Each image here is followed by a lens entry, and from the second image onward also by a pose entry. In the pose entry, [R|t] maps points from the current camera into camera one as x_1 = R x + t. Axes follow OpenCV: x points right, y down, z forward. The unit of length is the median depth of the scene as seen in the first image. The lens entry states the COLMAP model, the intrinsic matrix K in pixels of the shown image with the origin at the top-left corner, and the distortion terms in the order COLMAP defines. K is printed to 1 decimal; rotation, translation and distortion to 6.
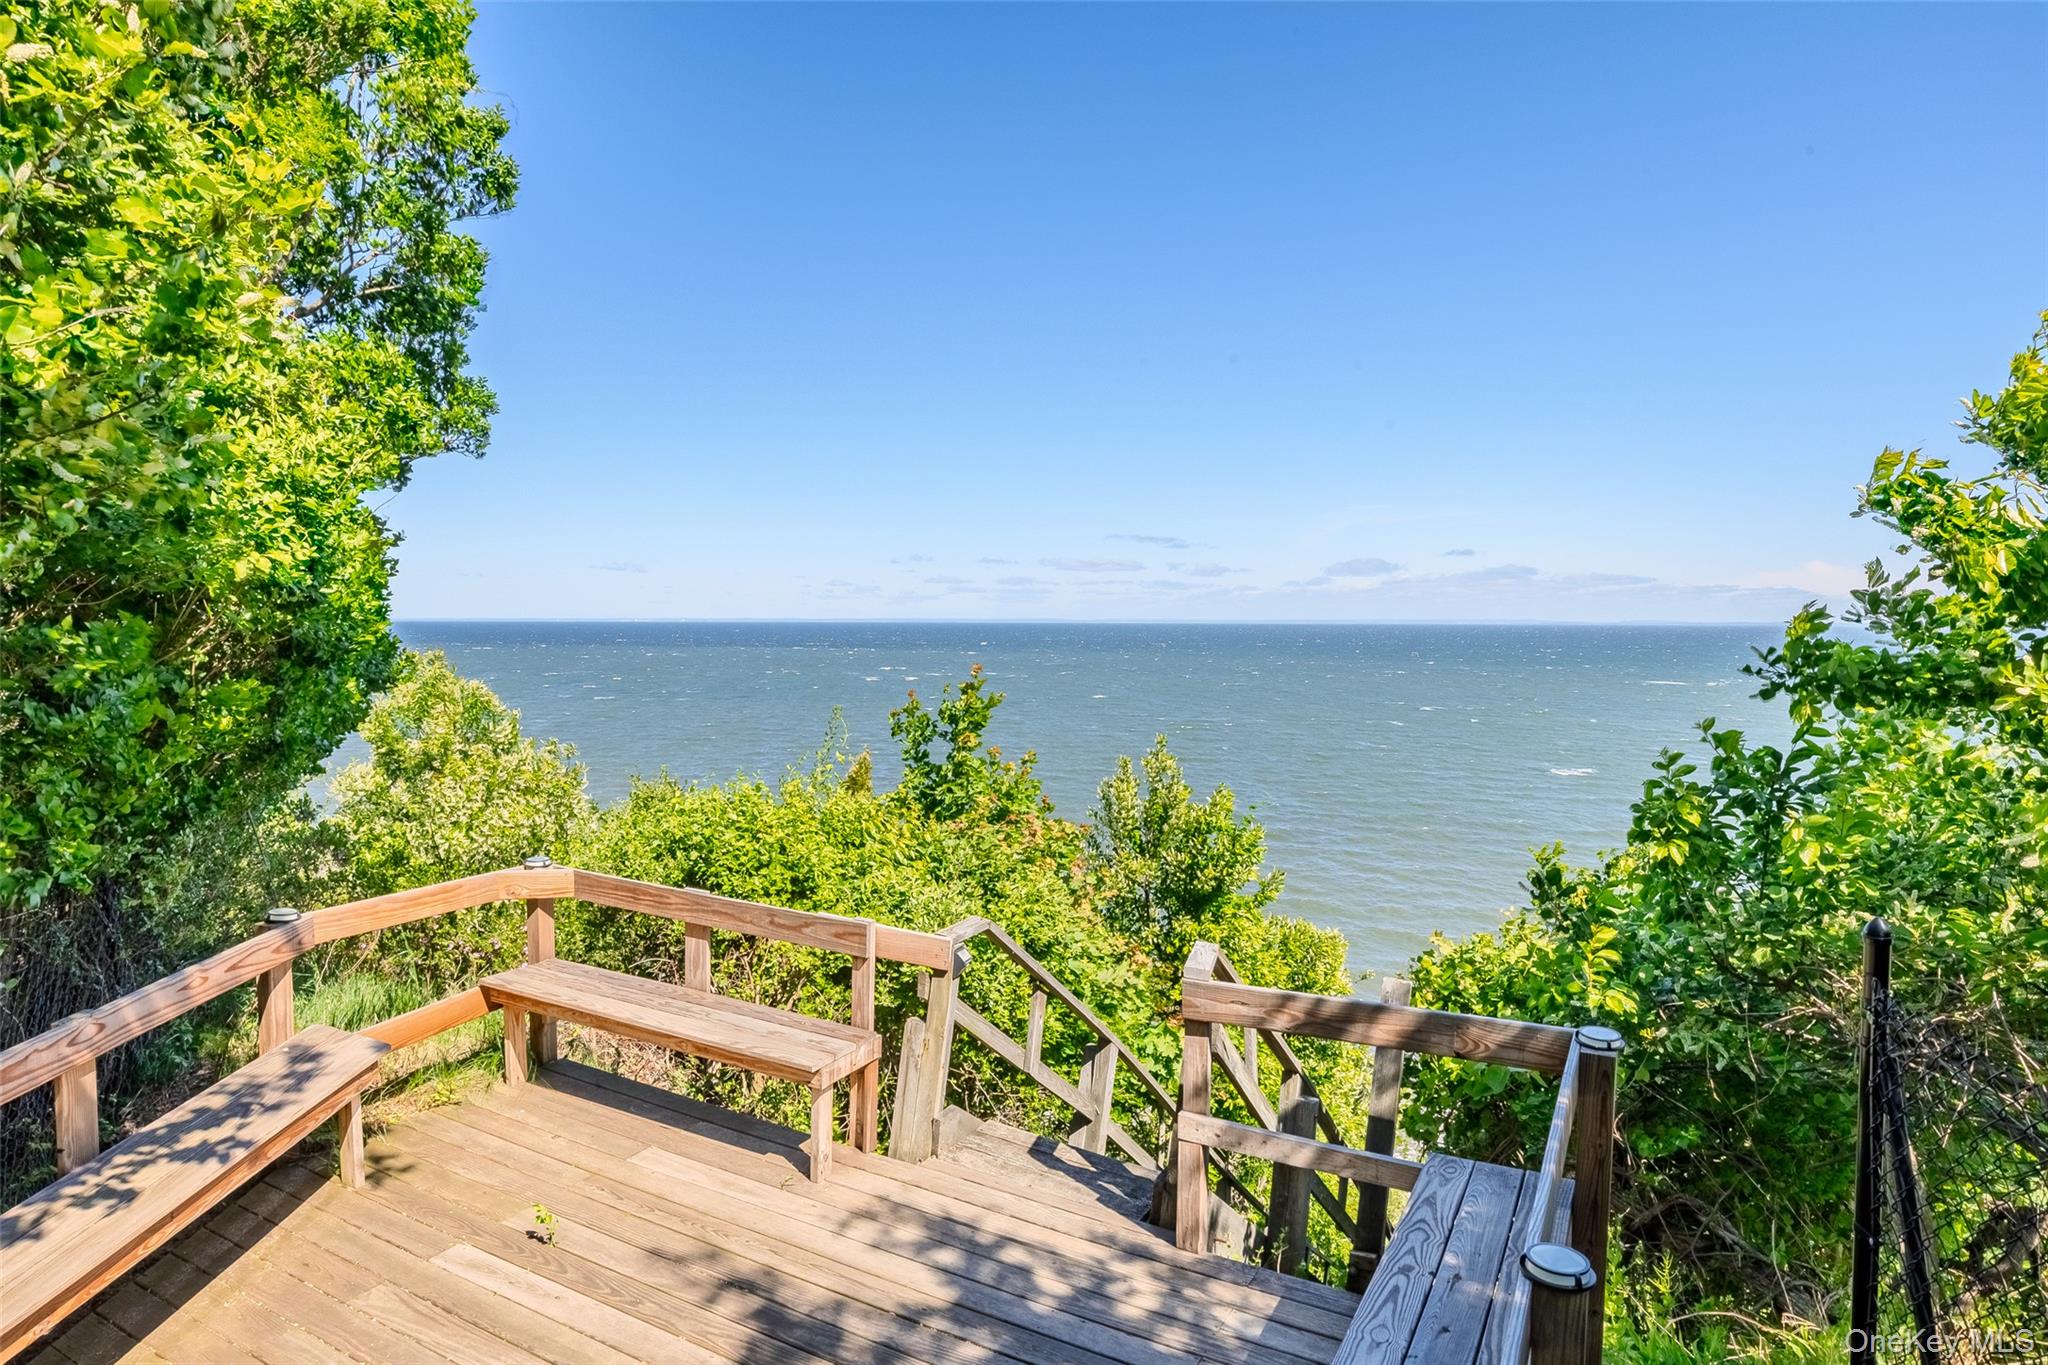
lens RADIAL K [[1099.2, 0, 1033.2], [0, 1099.2, 678.9], [0, 0, 1]] dist [0.015784, -0.002424]
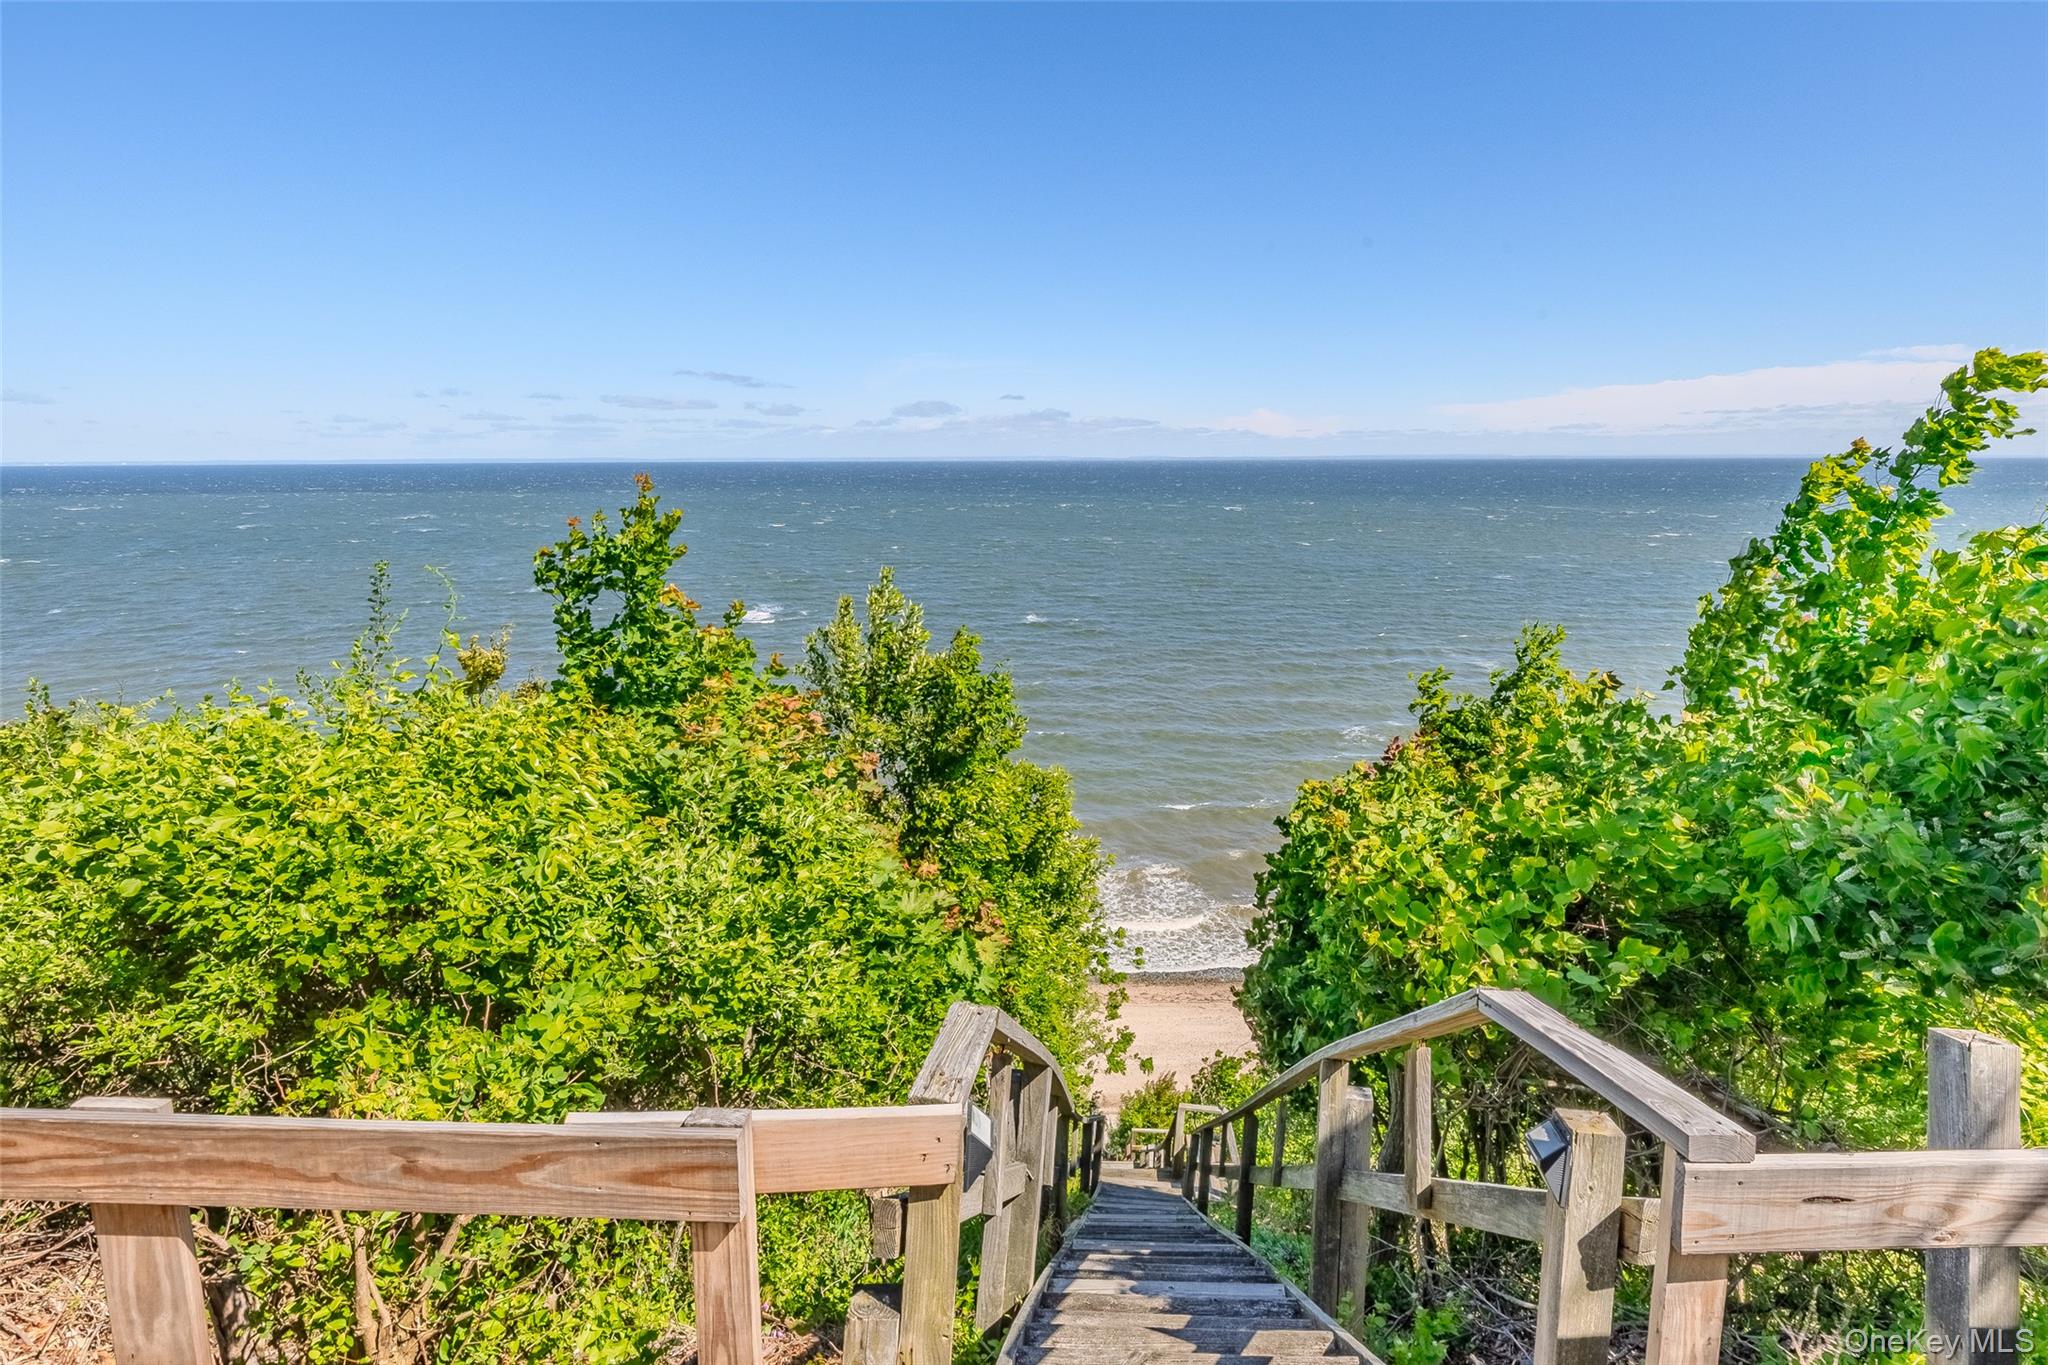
lens RADIAL K [[917.2, 0, 1050.0], [0, 917.2, 584.6], [0, 0, 1]] dist [-0.000615, -0.000508]
pose [[0.886765, -0.065588, 0.457543, -0.089597], [0.030657, 0.996047, 0.083364, 0.007063], [-0.461202, -0.059898, 0.885271, 0.330867]]
